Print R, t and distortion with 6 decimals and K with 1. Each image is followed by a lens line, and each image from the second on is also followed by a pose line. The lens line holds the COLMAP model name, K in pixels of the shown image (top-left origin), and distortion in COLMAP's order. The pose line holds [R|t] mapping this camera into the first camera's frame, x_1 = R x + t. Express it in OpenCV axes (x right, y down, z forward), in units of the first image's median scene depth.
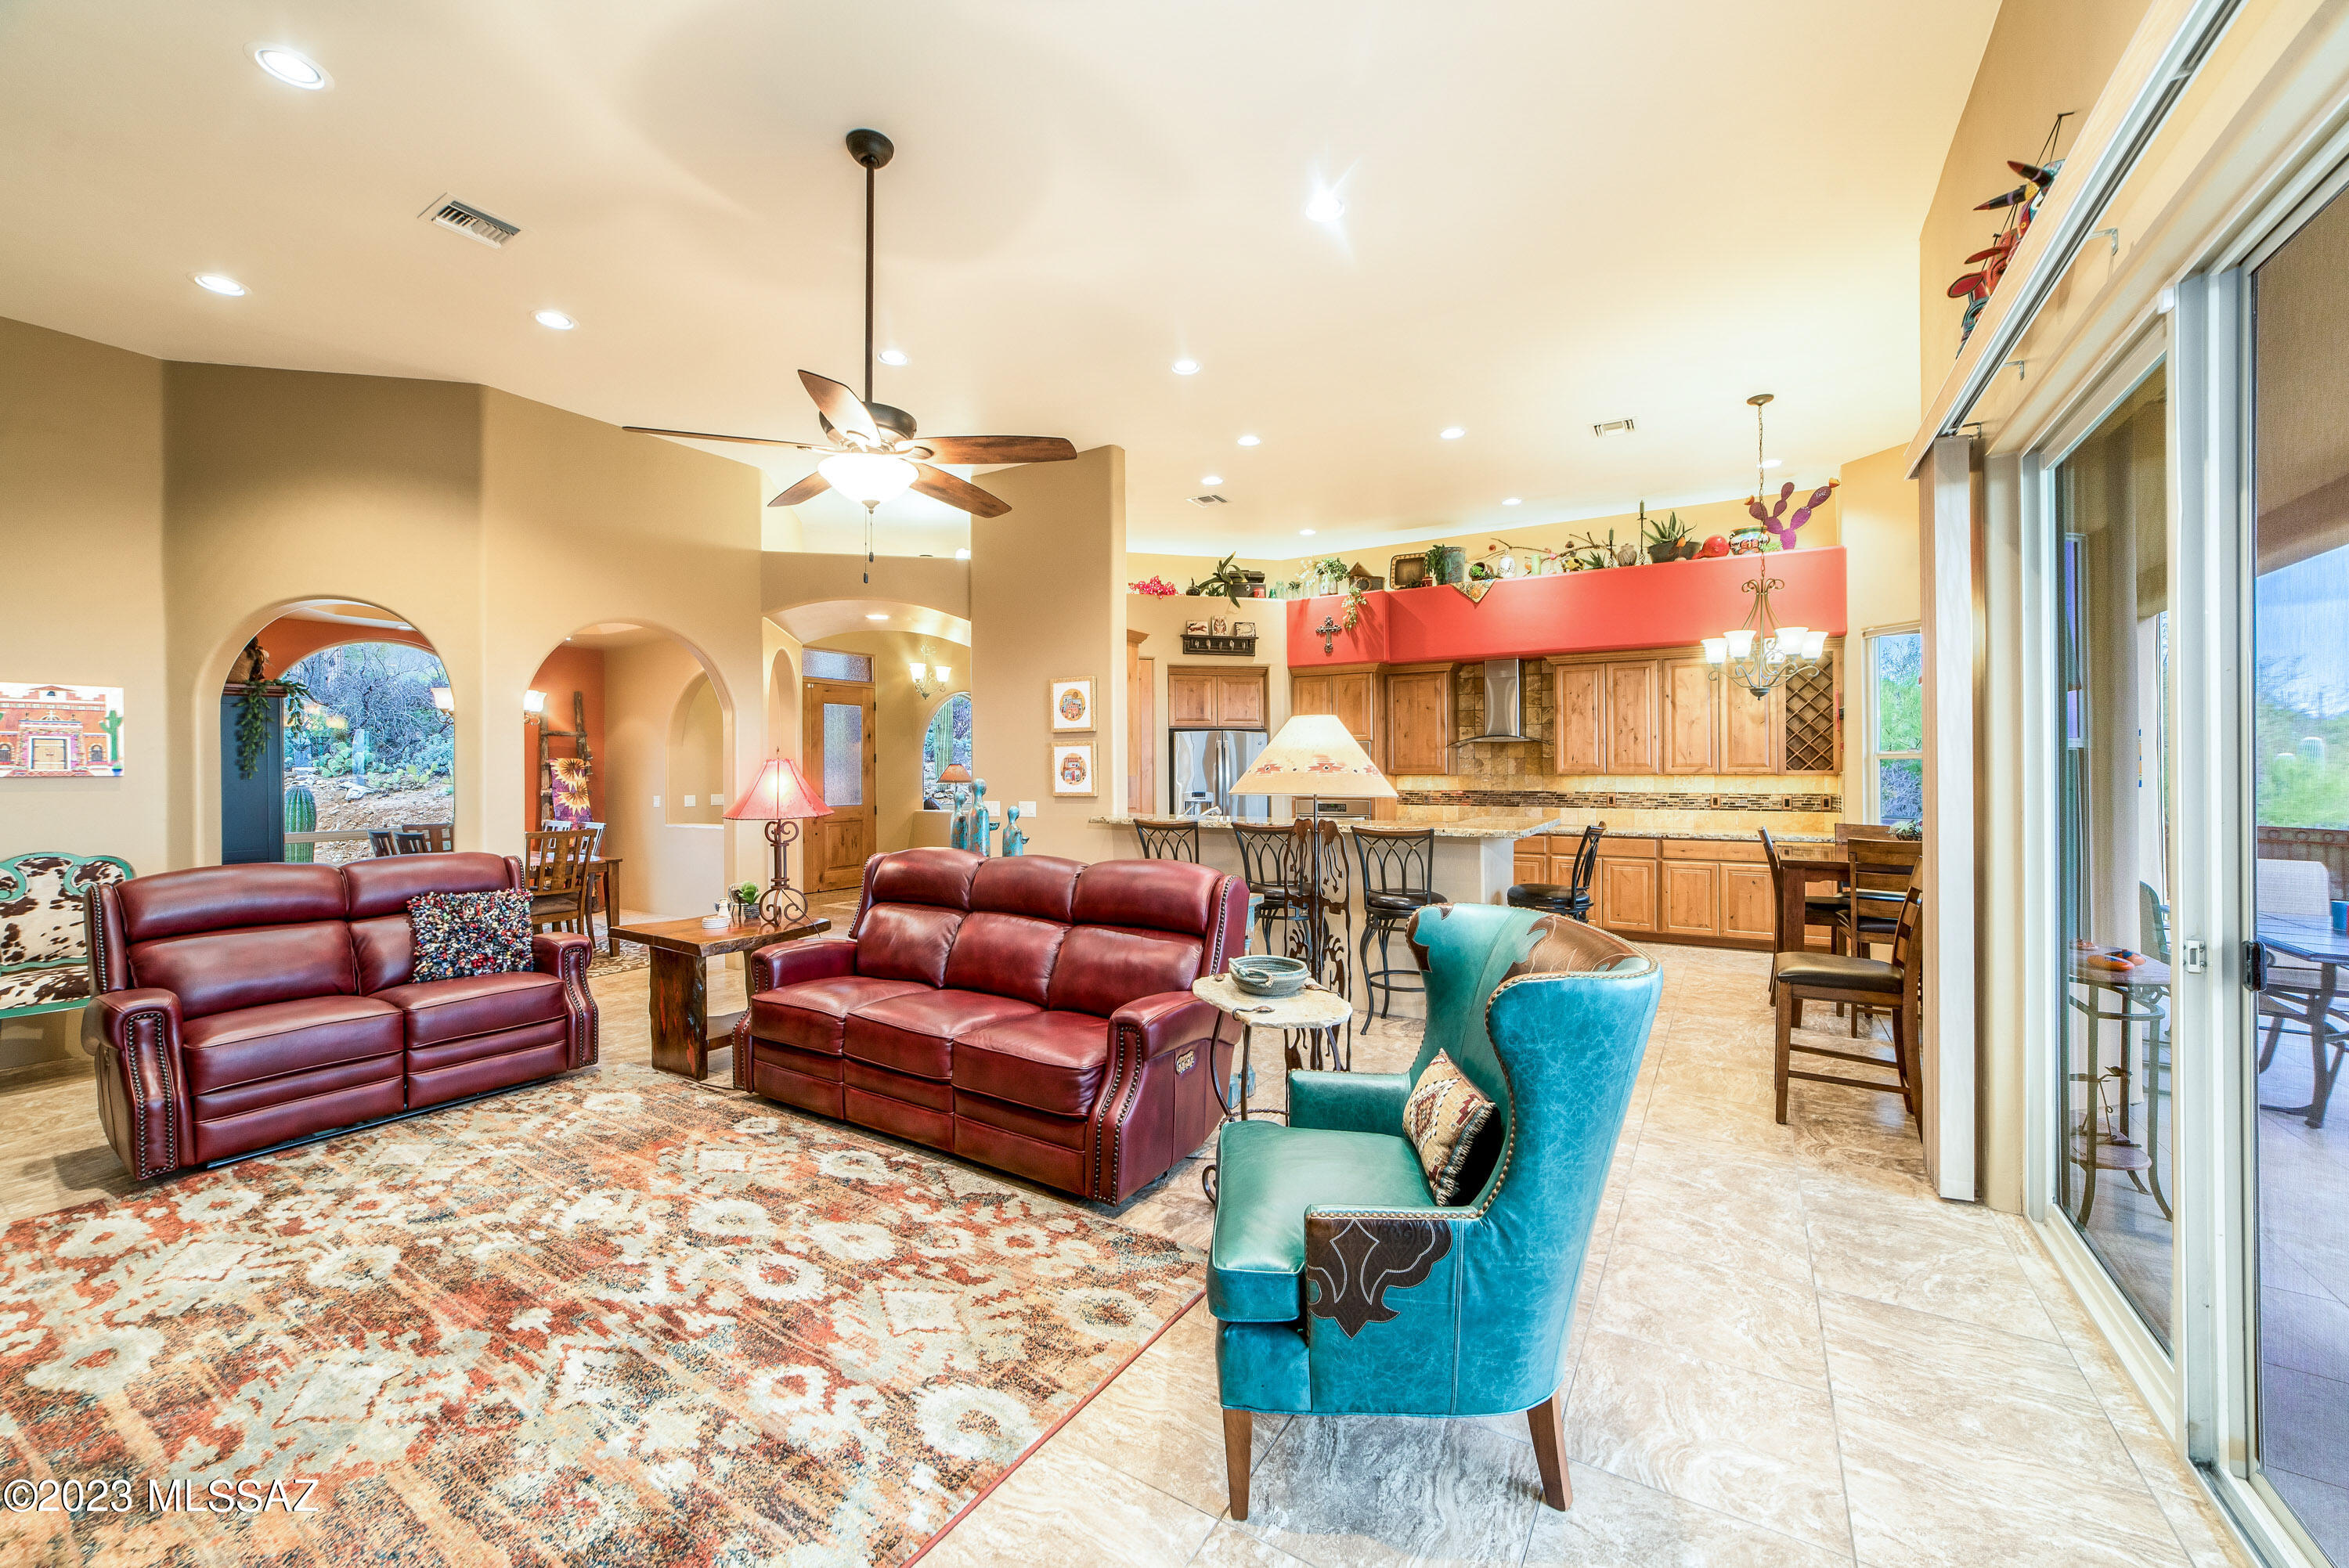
lens RADIAL K [[923.6, 0, 1175.1], [0, 923.6, 773.3], [0, 0, 1]] dist [-0.022527, 0.008937]
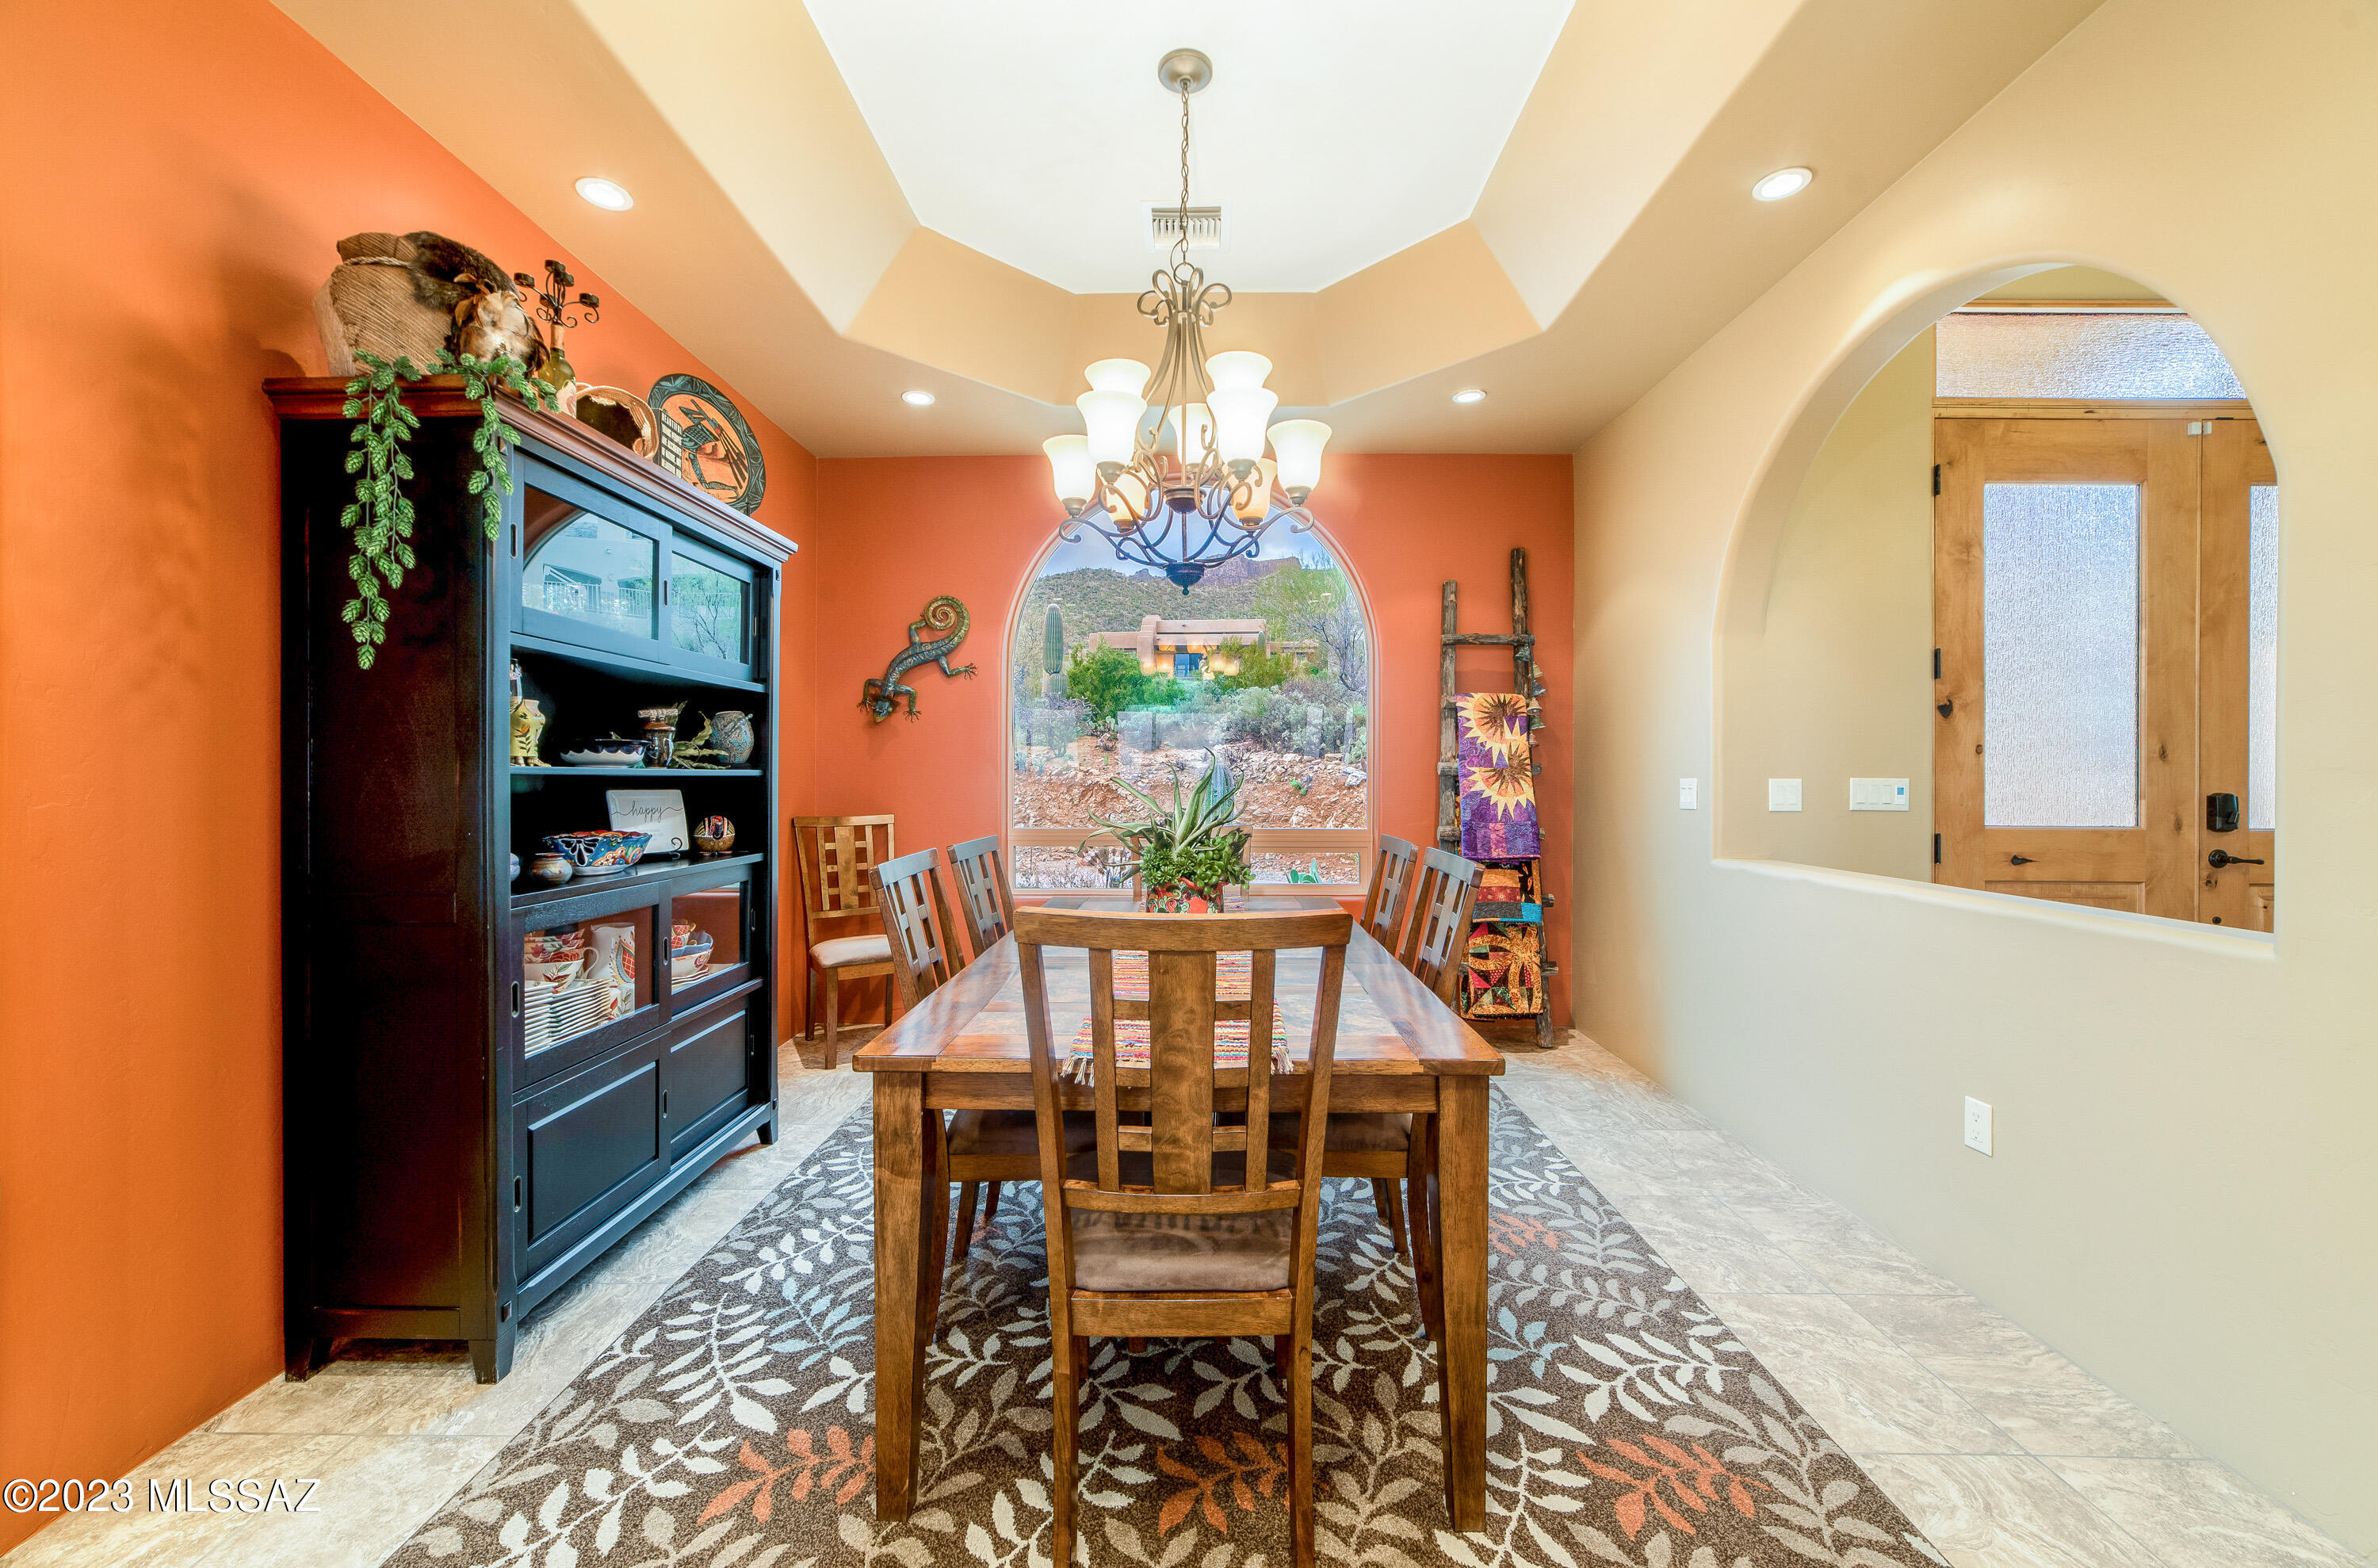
lens RADIAL K [[912.7, 0, 1179.8], [0, 912.7, 775.4], [0, 0, 1]] dist [-0.000046, 0.000000]
pose [[0.513453, 0.010987, -0.858047, -1.120161], [-0.008794, 0.999933, 0.007542, 0.070545], [0.858073, 0.003673, 0.513515, 2.003436]]
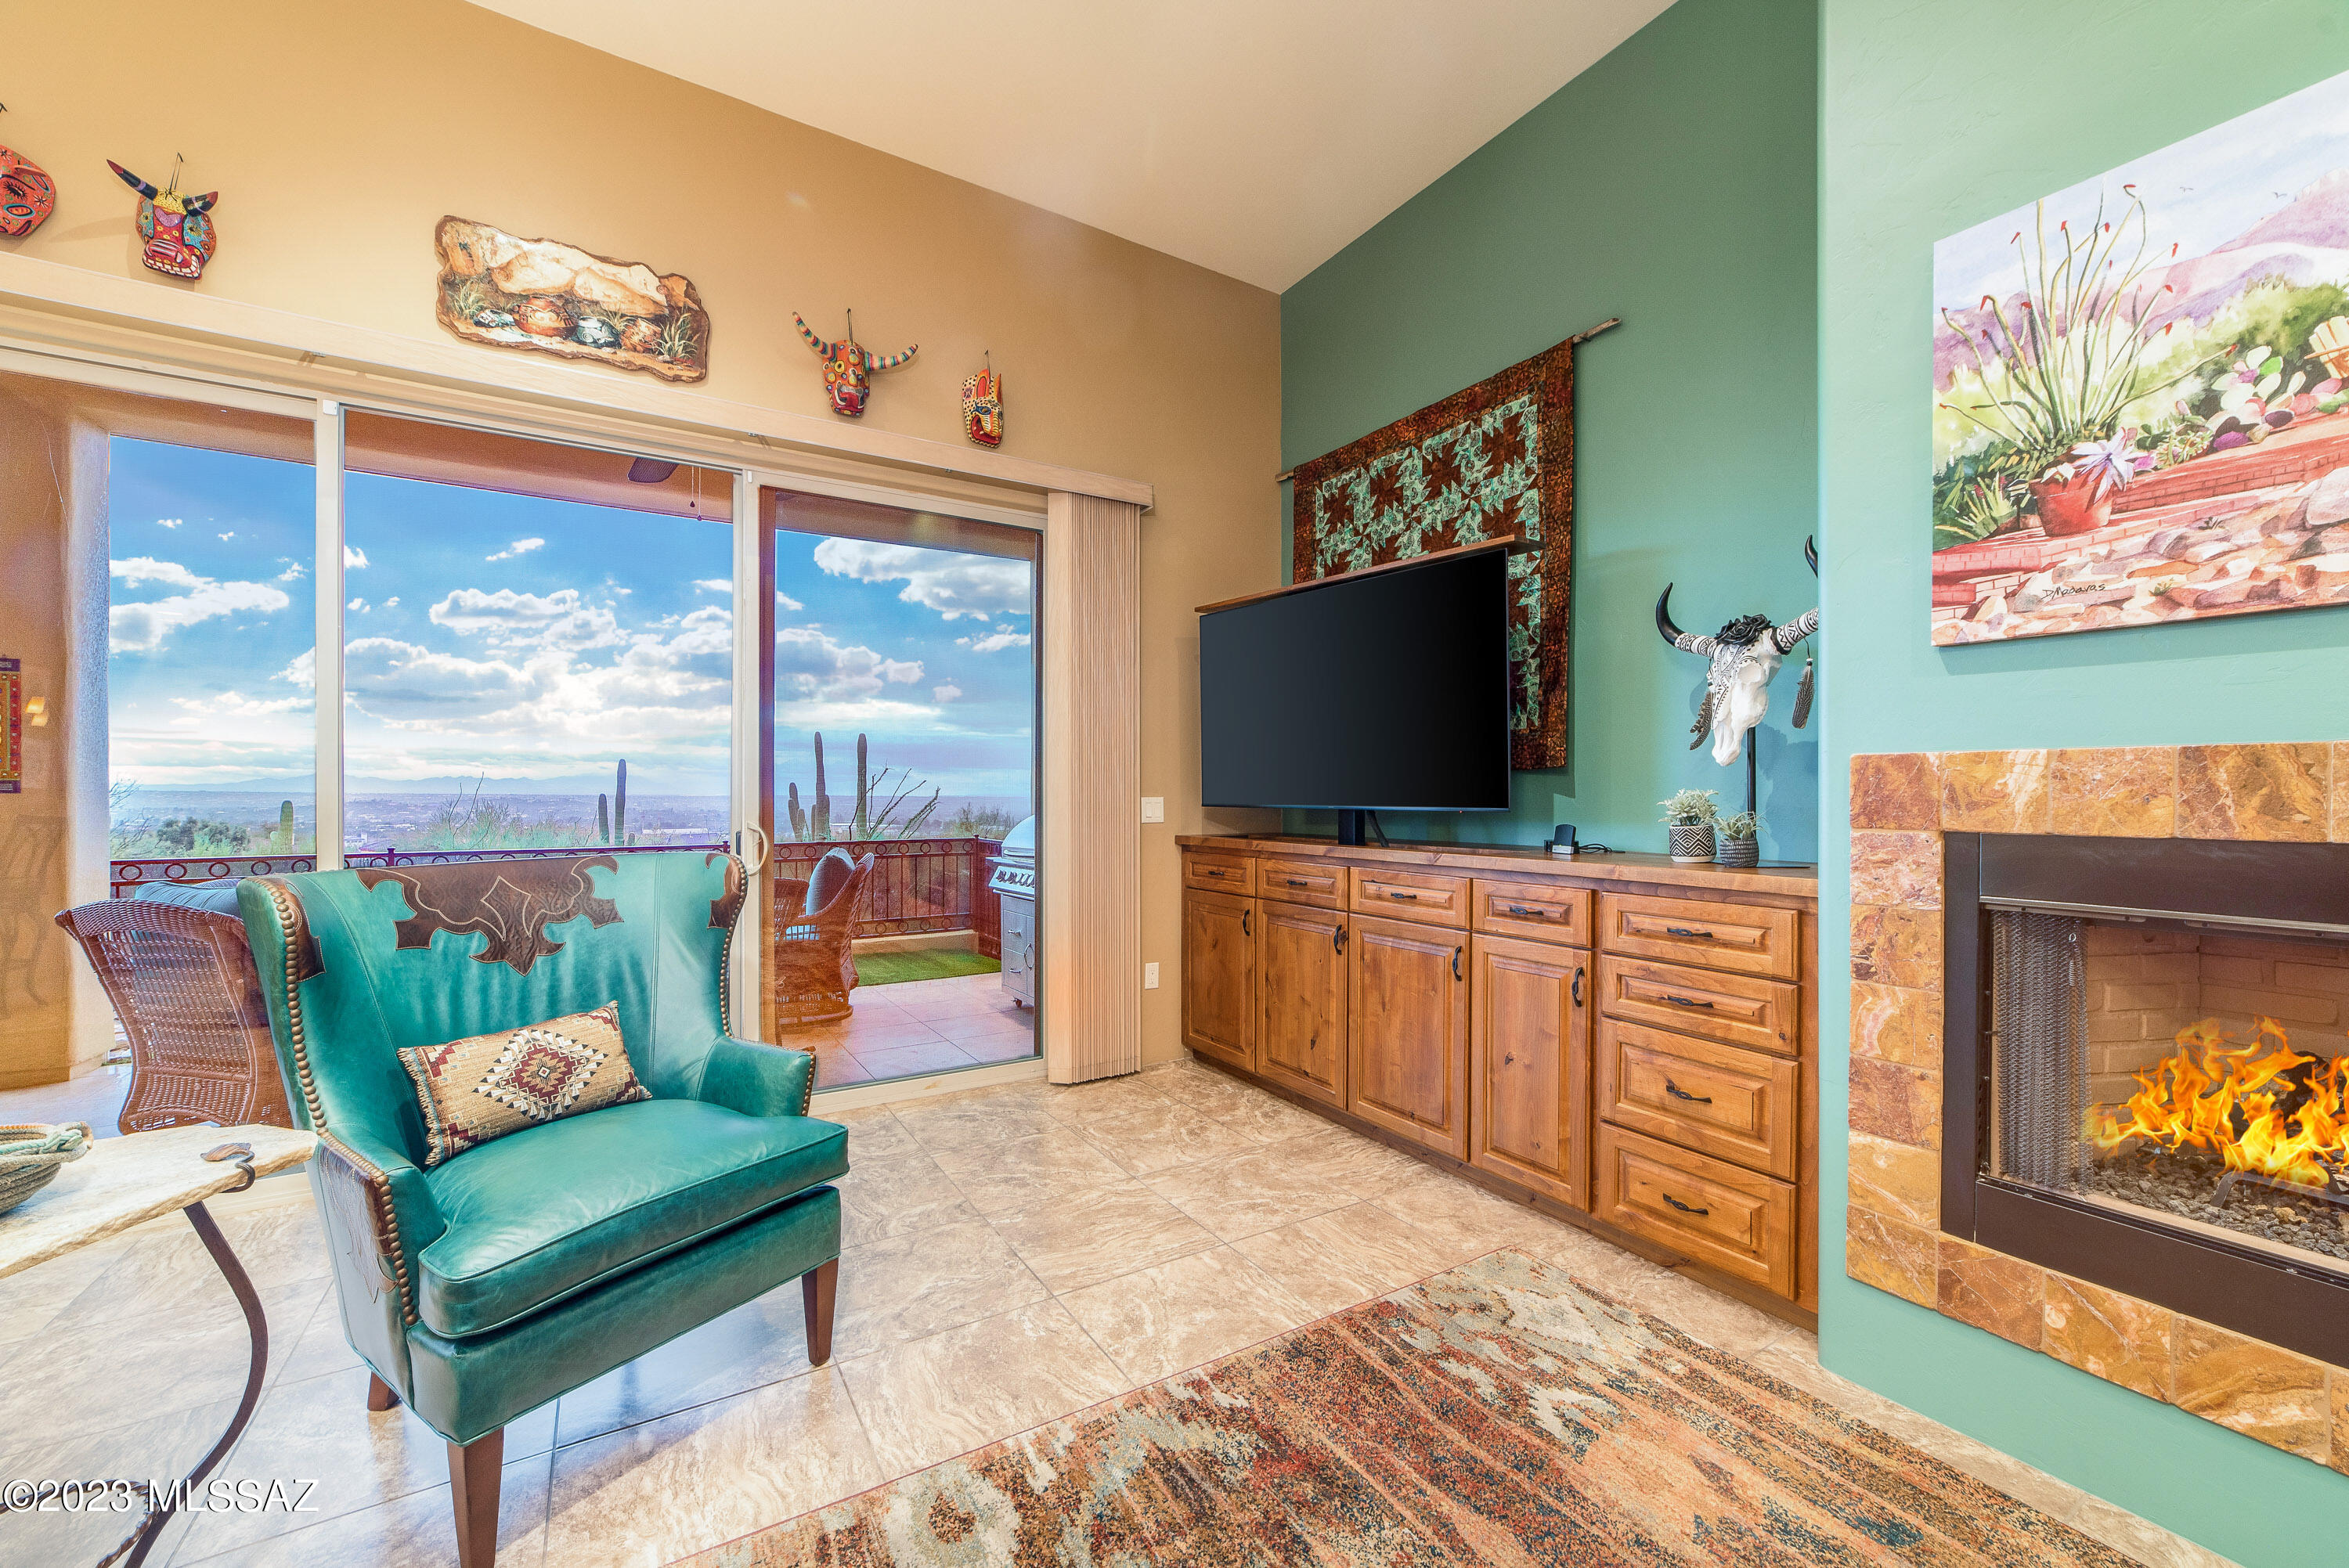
lens RADIAL K [[911.8, 0, 1164.8], [0, 911.8, 788.6], [0, 0, 1]] dist [-0.020501, 0.008237]
pose [[-0.894904, 0.009067, 0.446166, -0.480578], [0.008471, 0.999959, -0.003329, 0.064106], [-0.446177, 0.000800, -0.894944, 1.065596]]
